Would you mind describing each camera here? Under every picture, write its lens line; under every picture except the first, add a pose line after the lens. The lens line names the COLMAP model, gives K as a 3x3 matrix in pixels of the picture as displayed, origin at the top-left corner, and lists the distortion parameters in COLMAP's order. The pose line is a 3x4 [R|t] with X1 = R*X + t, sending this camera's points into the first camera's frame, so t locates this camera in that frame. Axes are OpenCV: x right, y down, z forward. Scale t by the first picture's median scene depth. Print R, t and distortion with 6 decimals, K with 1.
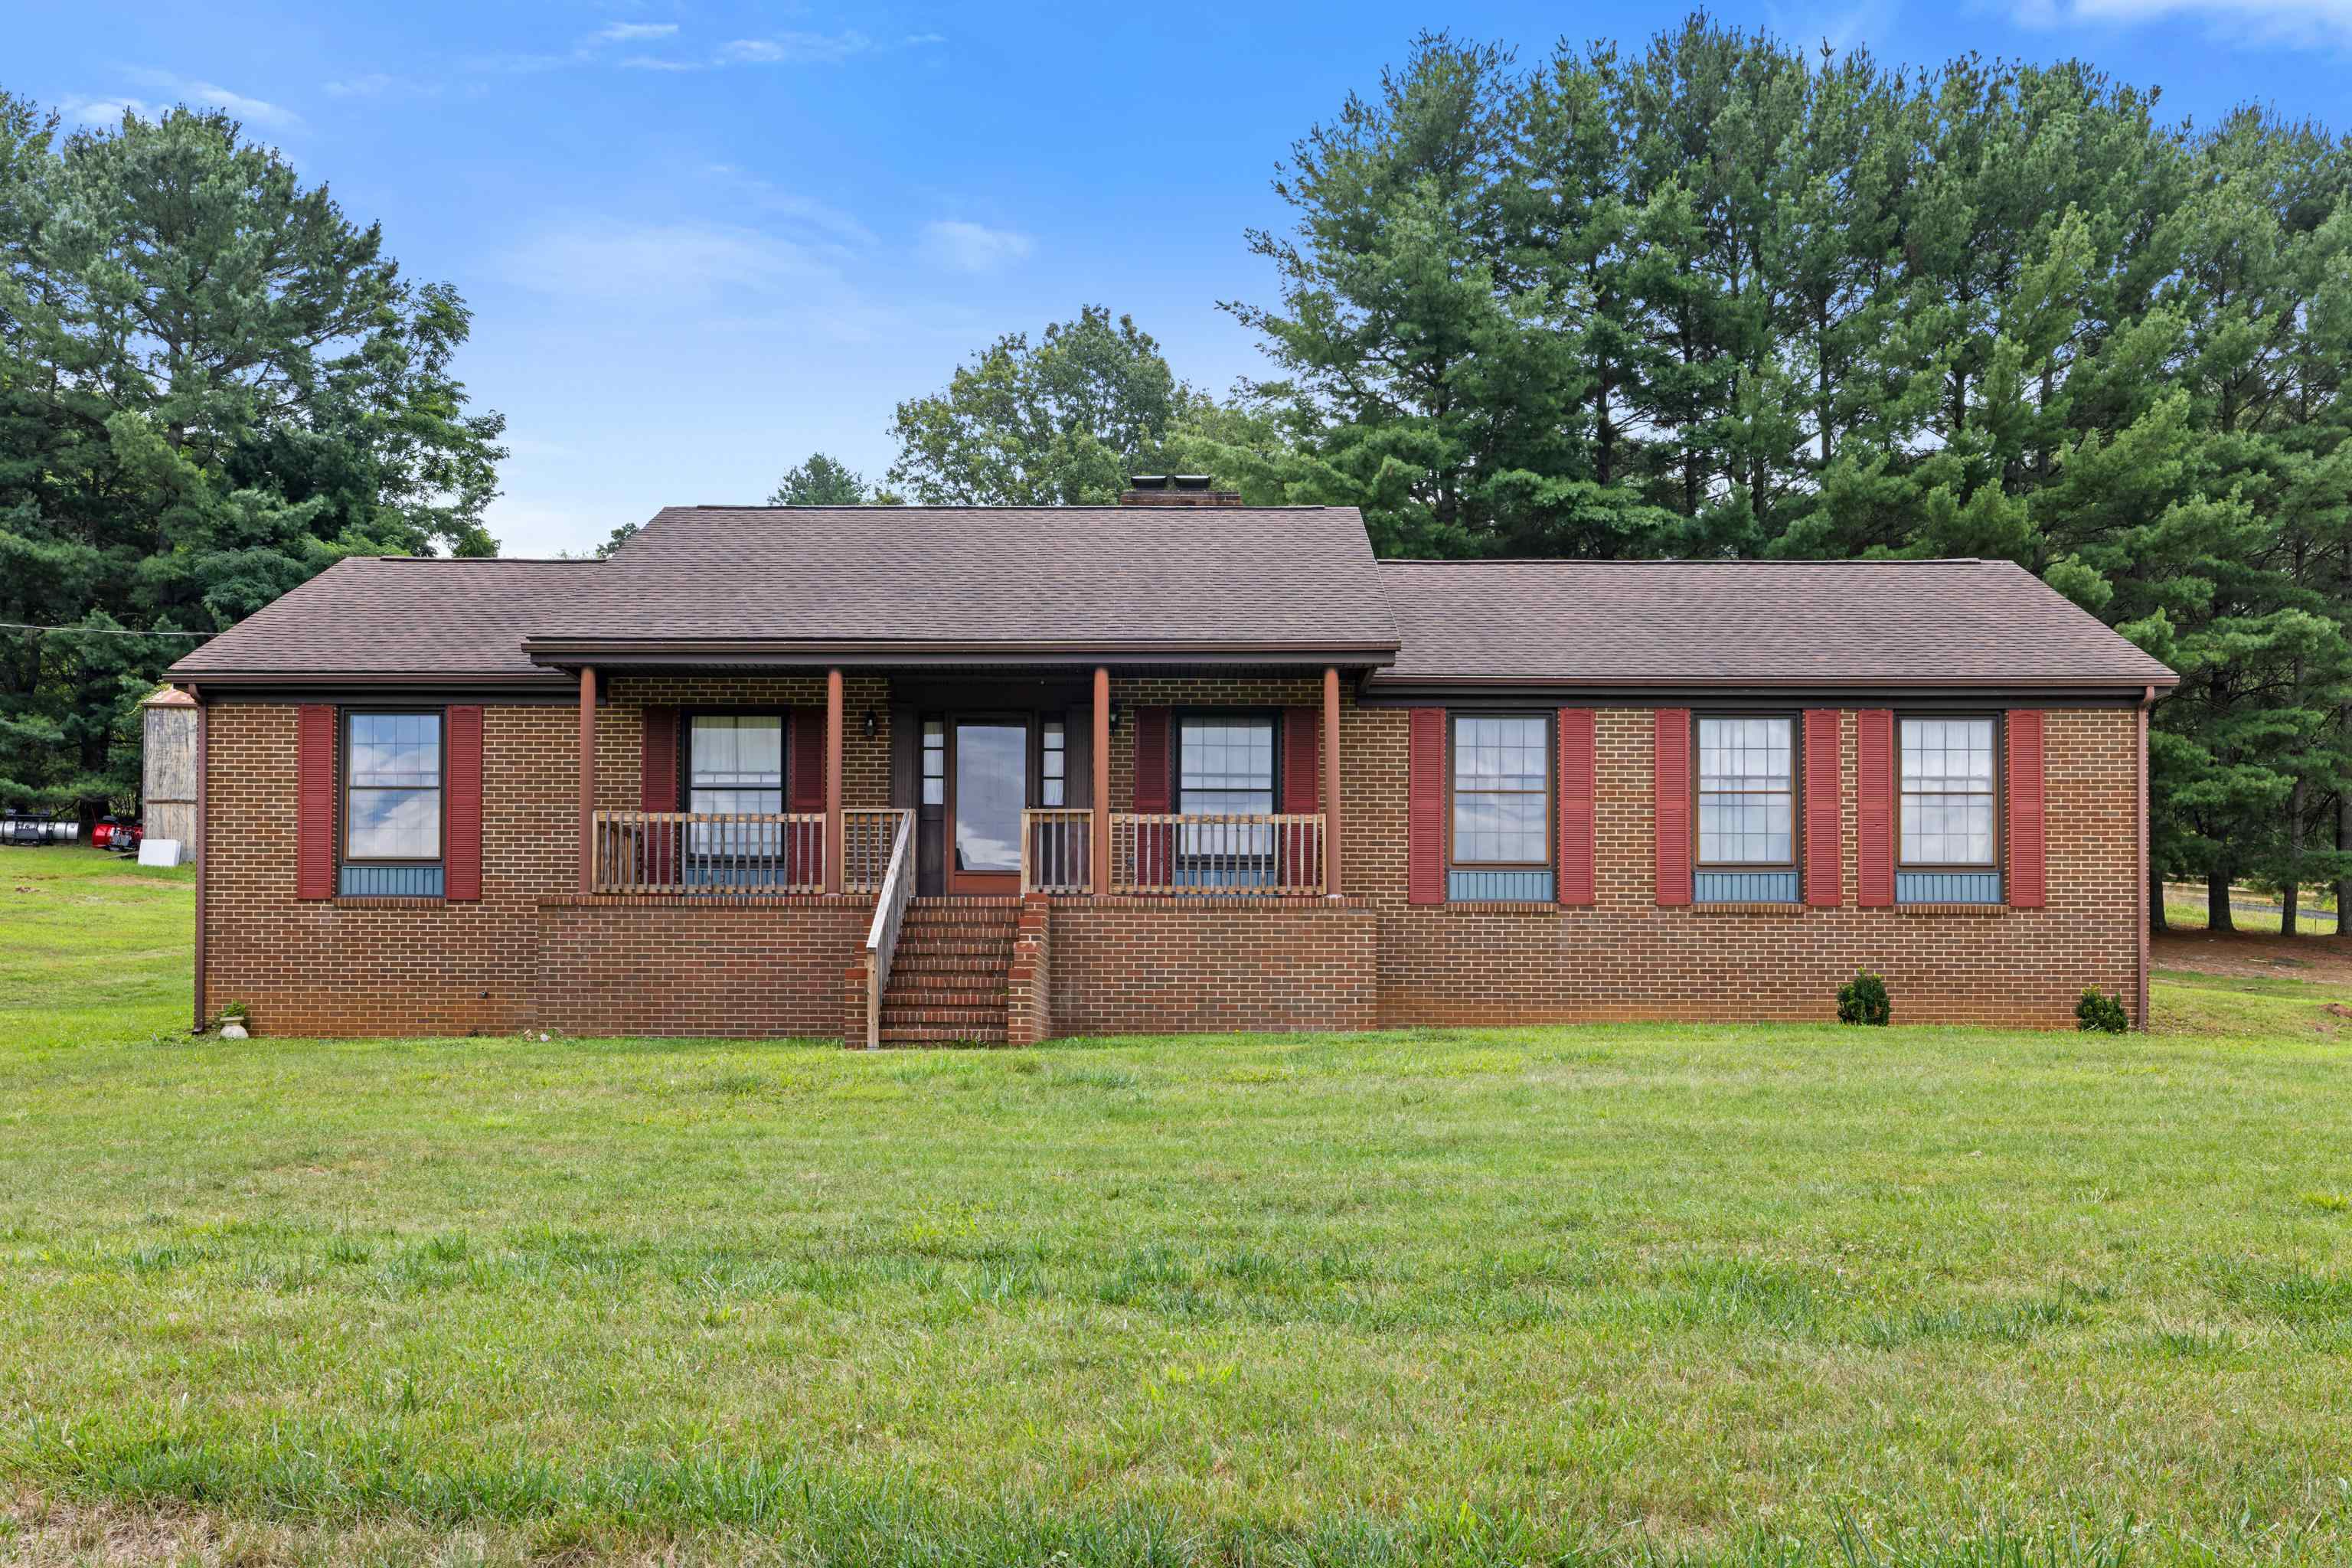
lens RADIAL K [[2196.9, 0, 1185.4], [0, 2196.9, 1032.7], [0, 0, 1]] dist [0.007186, 0.006501]
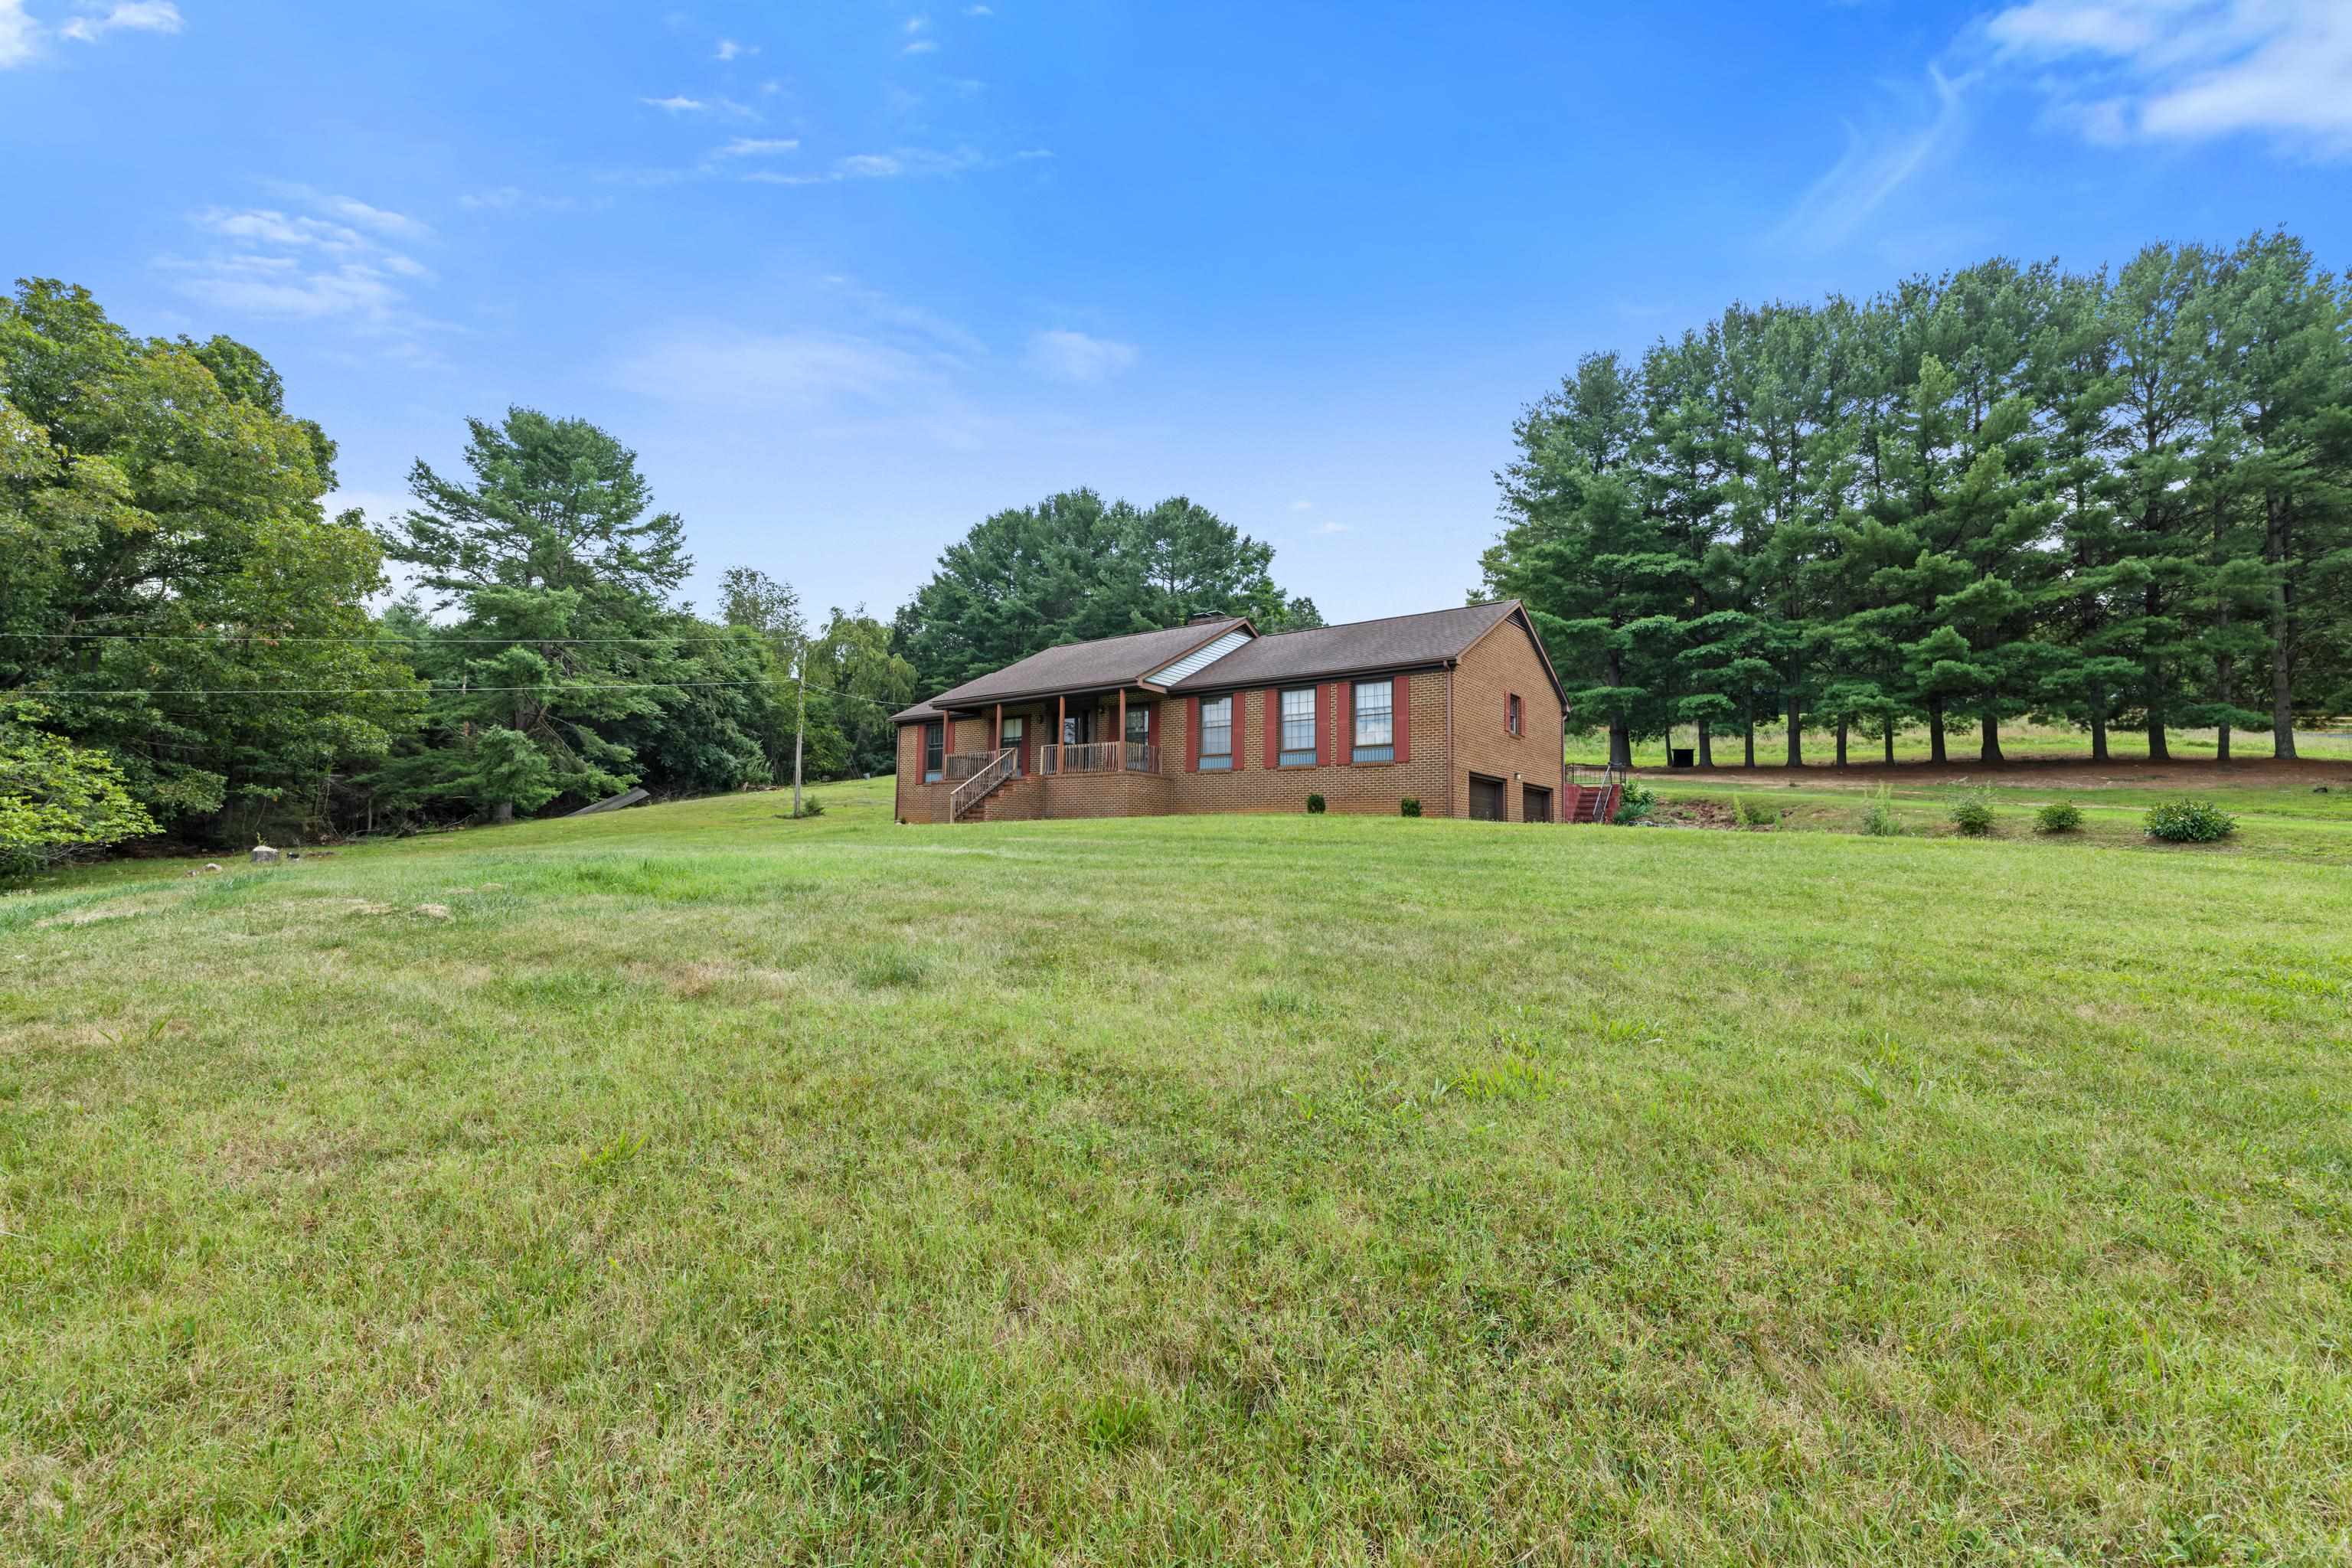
lens RADIAL K [[997.0, 0, 1176.0], [0, 997.0, 784.0], [0, 0, 1]] dist [0.004572, 0.000101]
pose [[0.806784, -0.034085, -0.589863, 1.376190], [0.003440, 0.998589, -0.052997, 0.035126], [0.590837, 0.040728, 0.805763, 0.038476]]
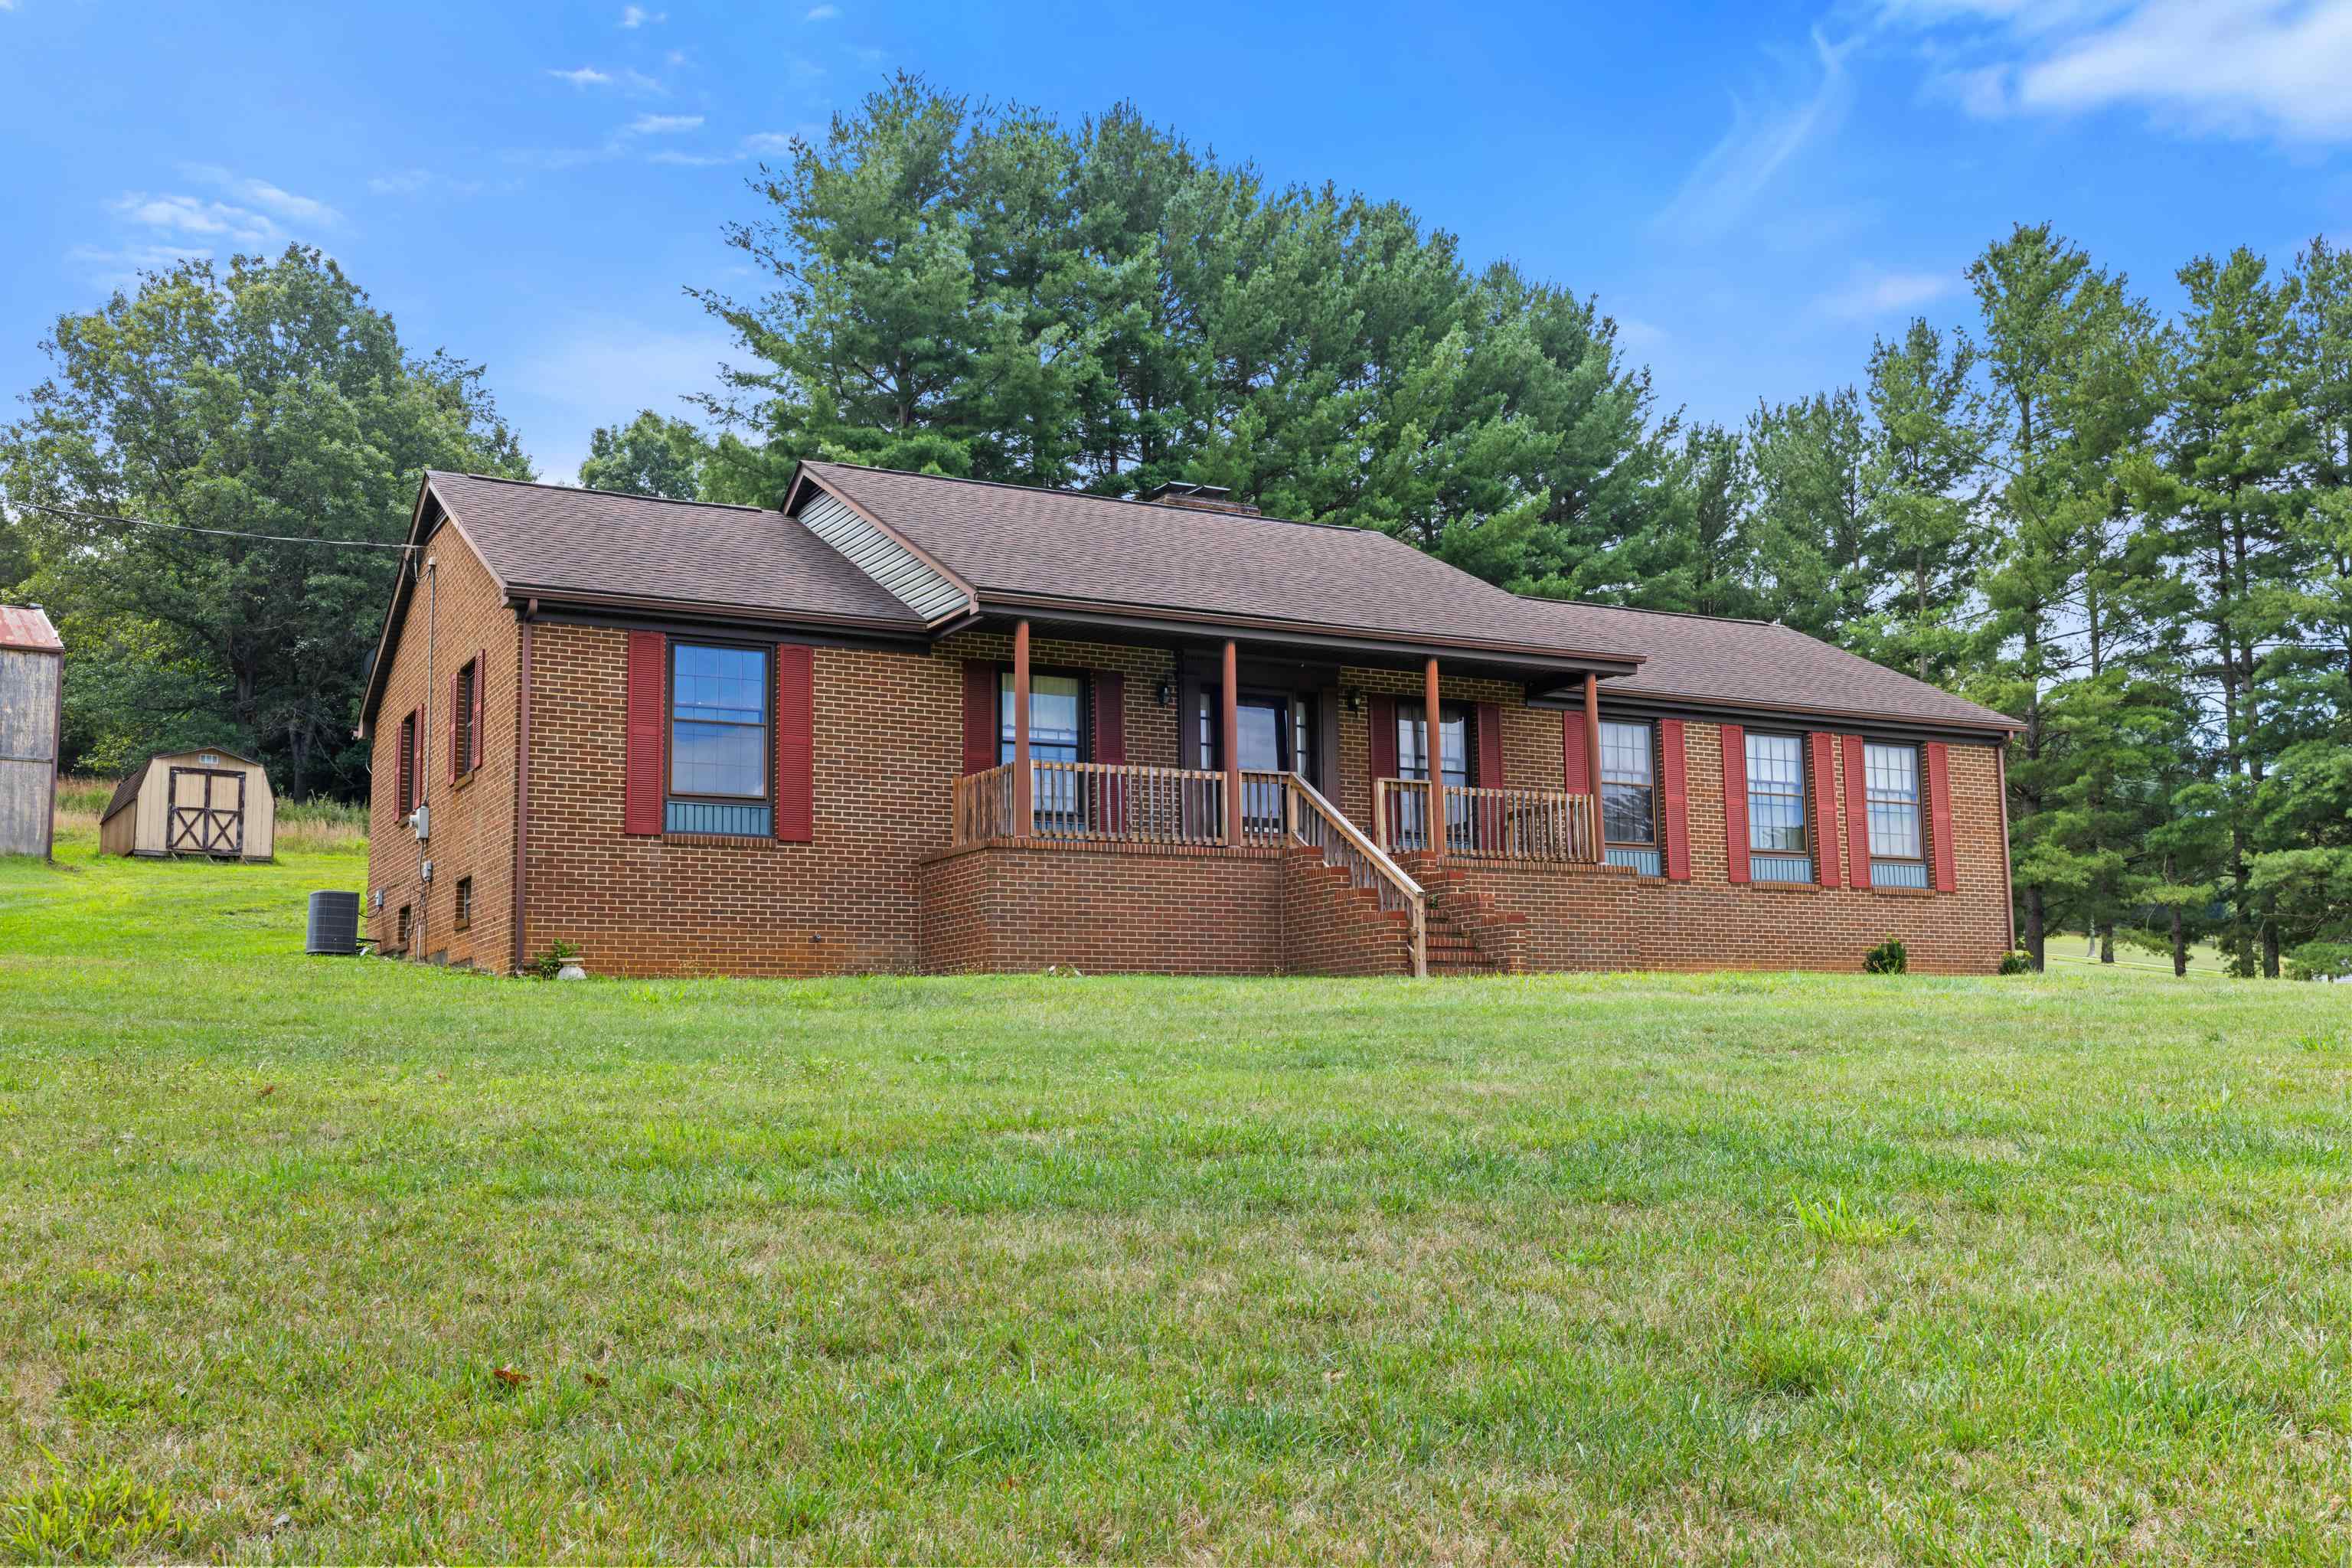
lens RADIAL K [[2307.5, 0, 1181.7], [0, 2307.5, 782.7], [0, 0, 1]] dist [0.001673, 0.008356]
pose [[0.873062, 0.050293, 0.485008, -1.167930], [0.007881, 0.993081, -0.117164, 0.061036], [-0.487545, 0.106114, 0.866625, 0.042059]]
